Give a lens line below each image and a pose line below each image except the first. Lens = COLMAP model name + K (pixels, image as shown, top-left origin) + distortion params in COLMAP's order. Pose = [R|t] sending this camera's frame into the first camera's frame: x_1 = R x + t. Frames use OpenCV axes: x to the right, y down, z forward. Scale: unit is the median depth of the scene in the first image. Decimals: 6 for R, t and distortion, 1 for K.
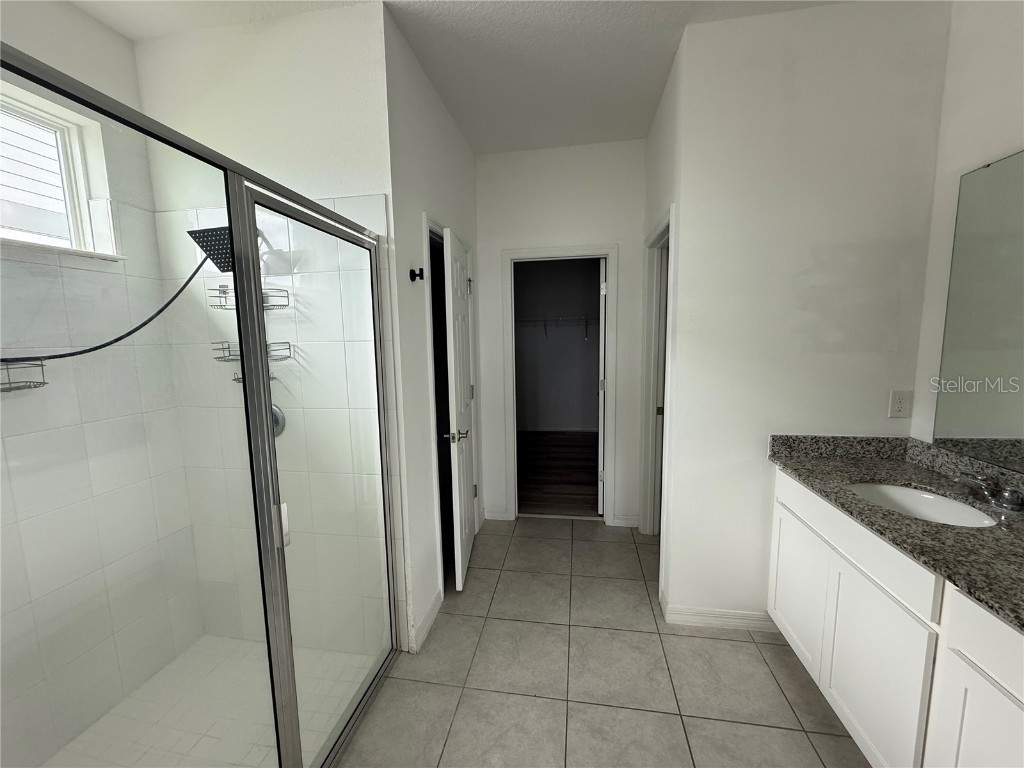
lens RADIAL K [[408.0, 0, 518.3], [0, 408.0, 385.4], [0, 0, 1]] dist [-0.001231, 0.000880]
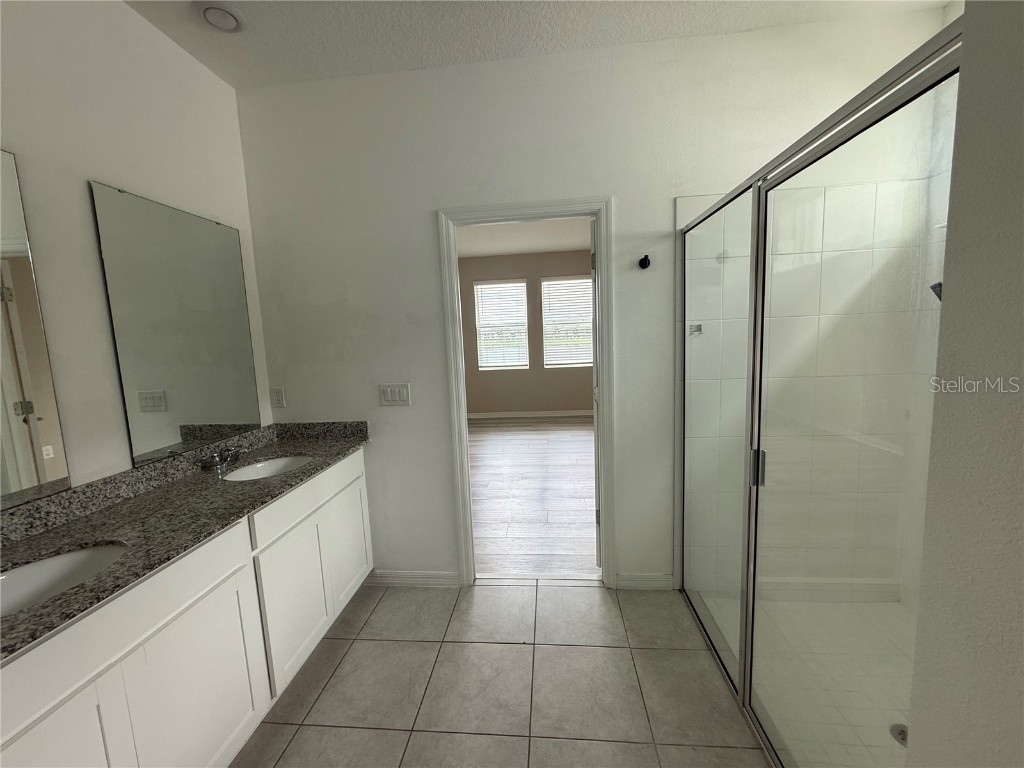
lens RADIAL K [[408.0, 0, 505.2], [0, 408.0, 383.1], [0, 0, 1]] dist [-0.001231, 0.000880]
pose [[-0.996443, 0.073391, -0.041409, 0.118770], [0.061823, 0.970610, 0.232580, -0.121799], [0.057261, 0.229193, -0.971695, 1.260056]]
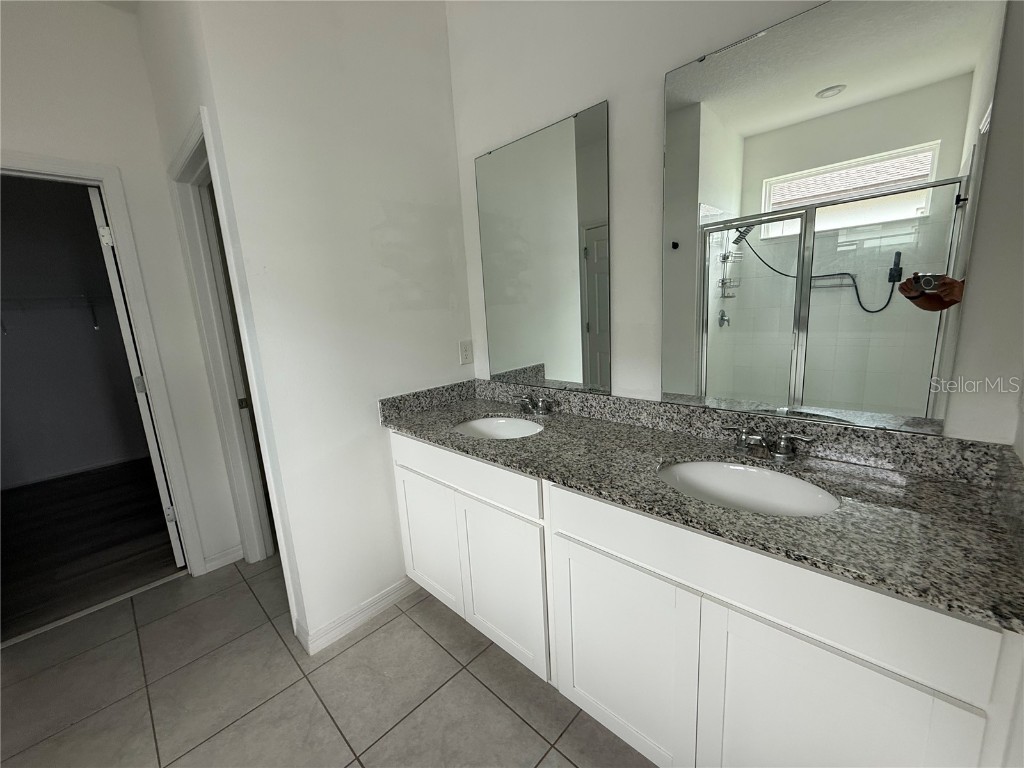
lens RADIAL K [[408.0, 0, 505.8], [0, 408.0, 384.3], [0, 0, 1]] dist [-0.001231, 0.000880]
pose [[0.589084, -0.171209, 0.789726, 0.050820], [0.150236, 0.983463, 0.101144, 0.035042], [-0.793983, 0.059063, 0.605064, 0.196046]]
